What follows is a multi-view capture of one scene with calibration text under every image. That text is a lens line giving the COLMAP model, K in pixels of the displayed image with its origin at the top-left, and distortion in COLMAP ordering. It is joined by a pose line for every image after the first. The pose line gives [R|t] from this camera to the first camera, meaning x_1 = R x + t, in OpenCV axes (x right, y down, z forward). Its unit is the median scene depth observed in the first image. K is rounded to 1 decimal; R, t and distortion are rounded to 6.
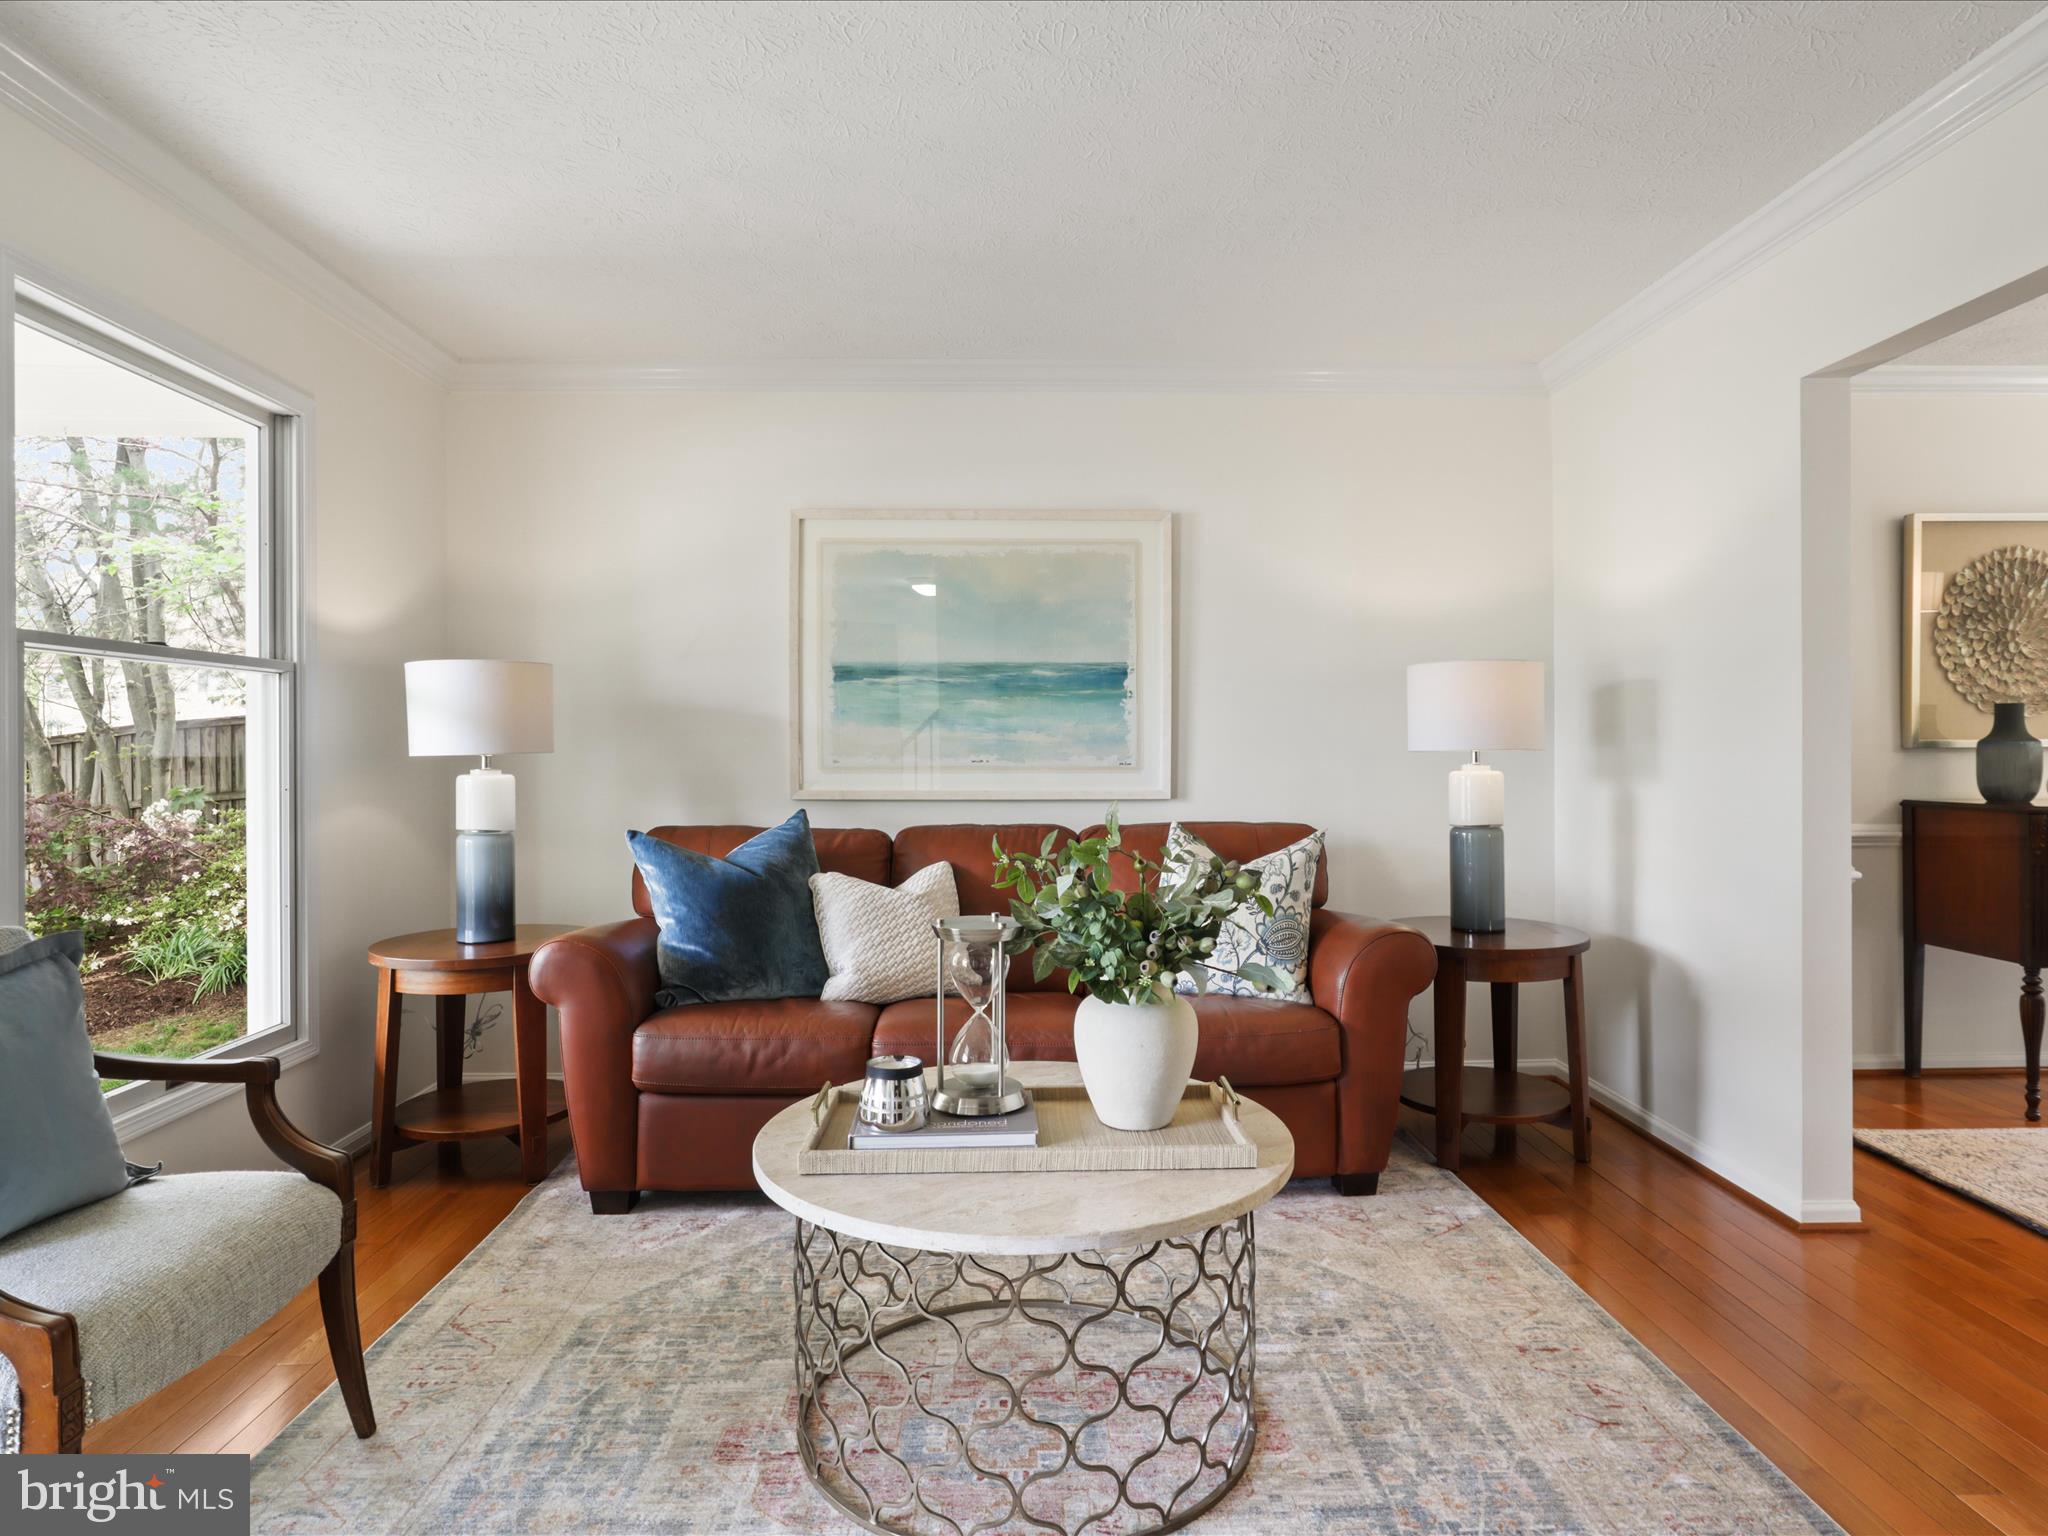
lens RADIAL K [[1170.1, 0, 1028.5], [0, 1170.1, 759.5], [0, 0, 1]] dist [-0.025731, 0.015729]
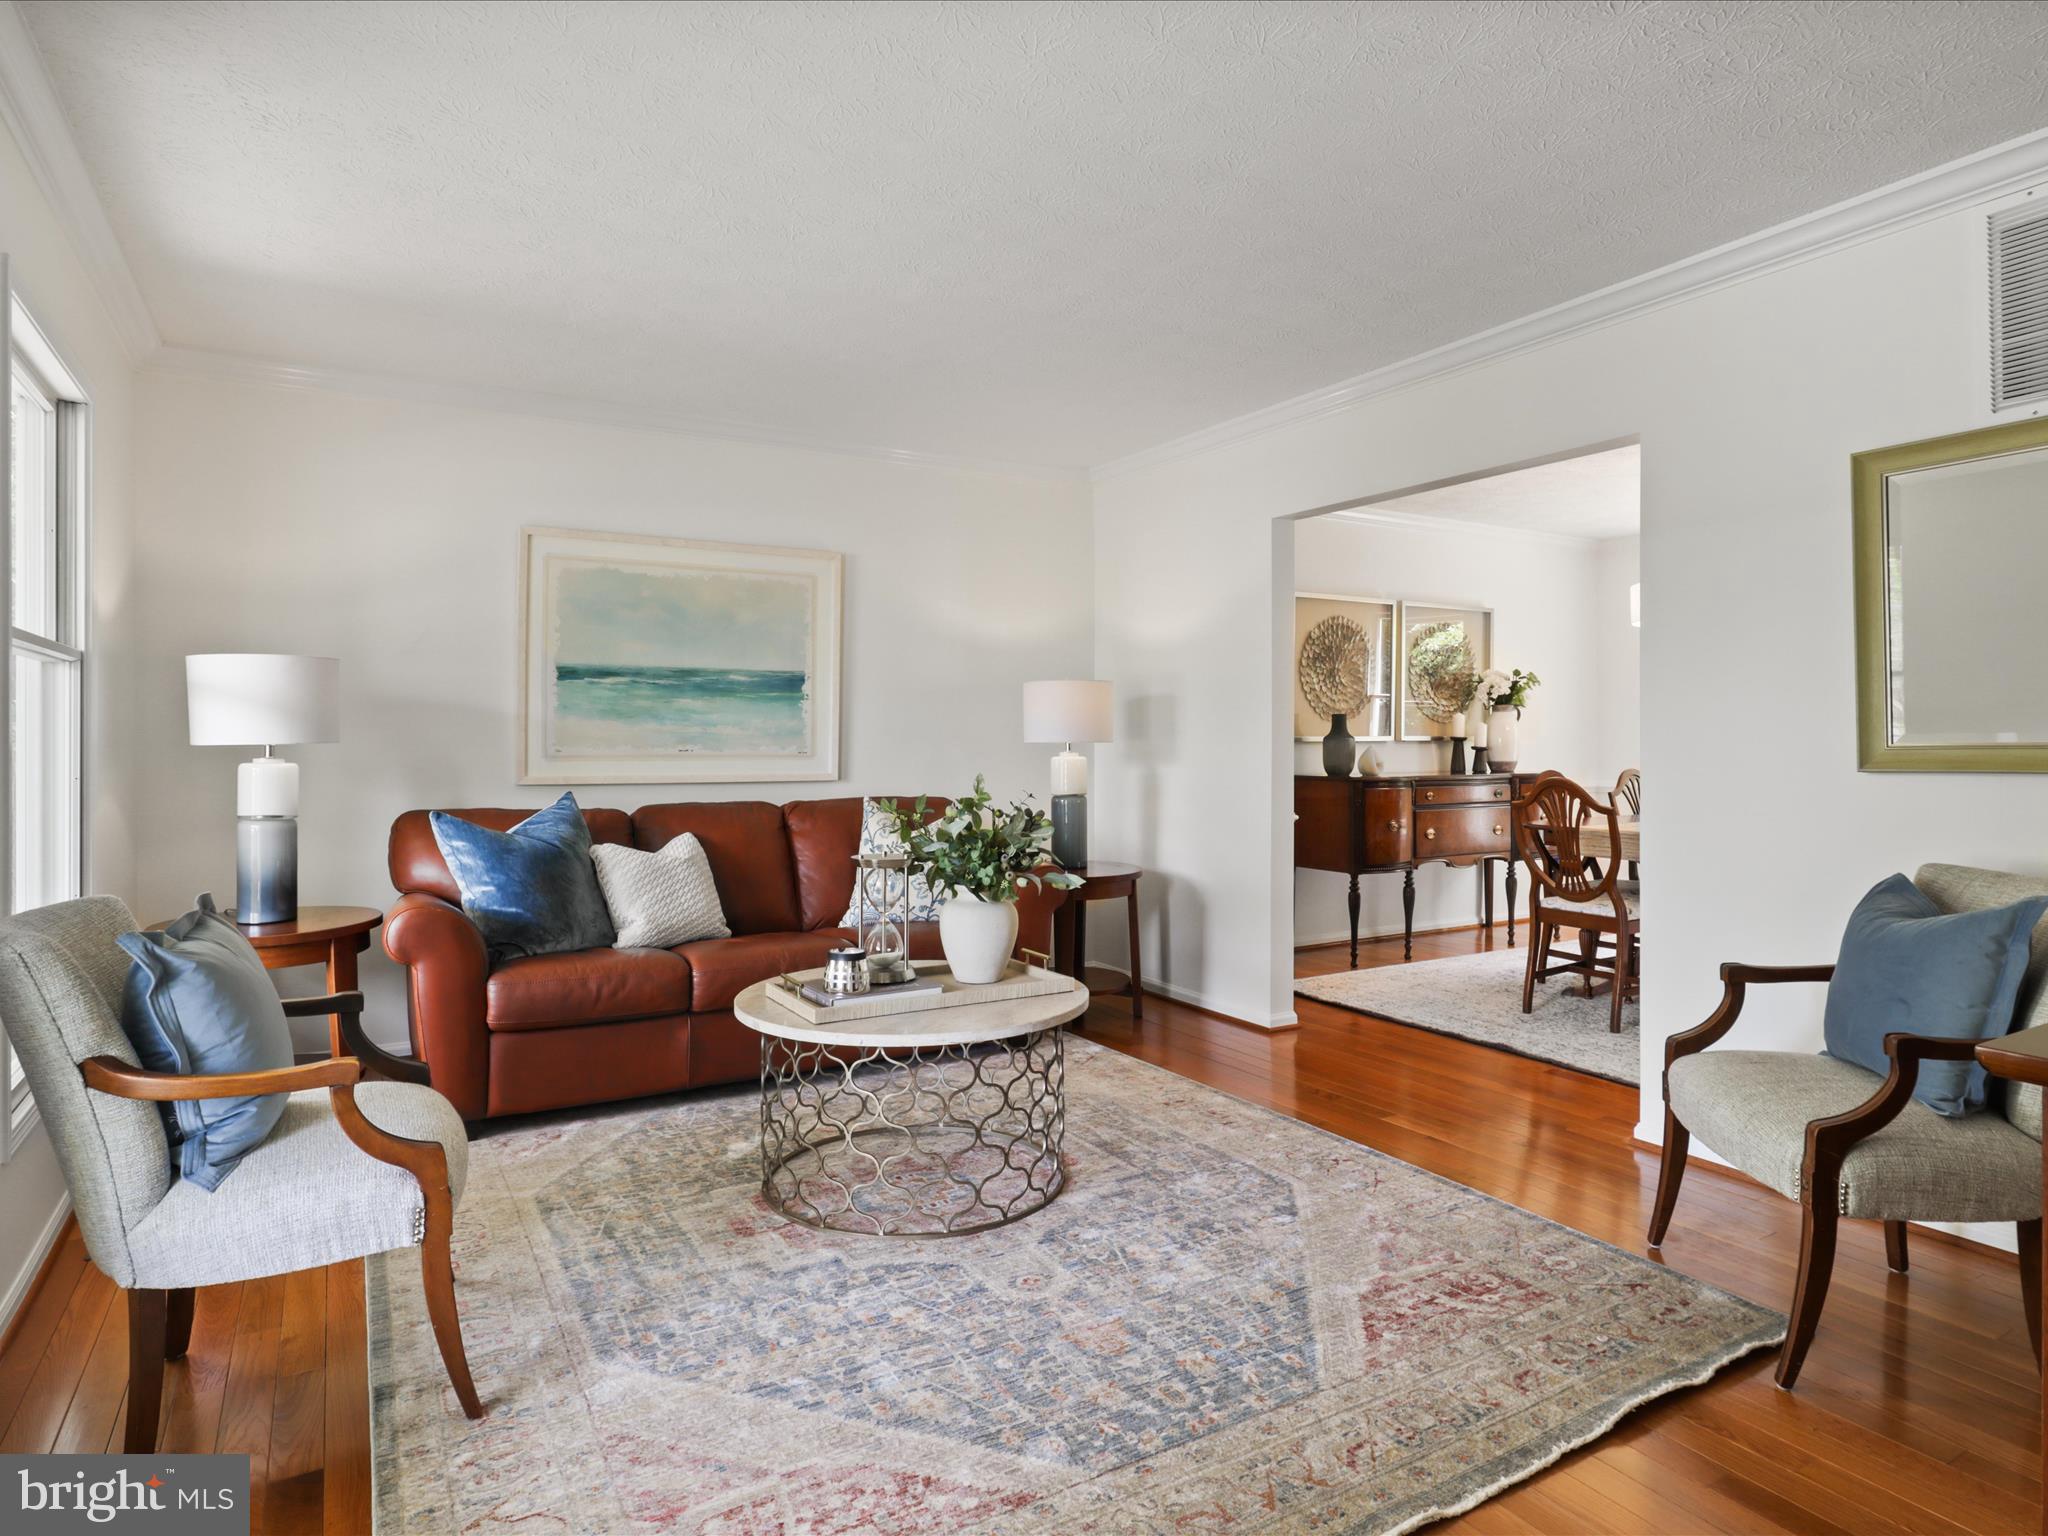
lens RADIAL K [[1170.1, 0, 1010.2], [0, 1170.1, 758.3], [0, 0, 1]] dist [-0.025731, 0.015729]
pose [[0.878735, -0.003530, 0.477297, -0.382333], [0.000789, 0.999982, 0.005943, 0.003135], [-0.477310, -0.004846, 0.878722, -0.241459]]
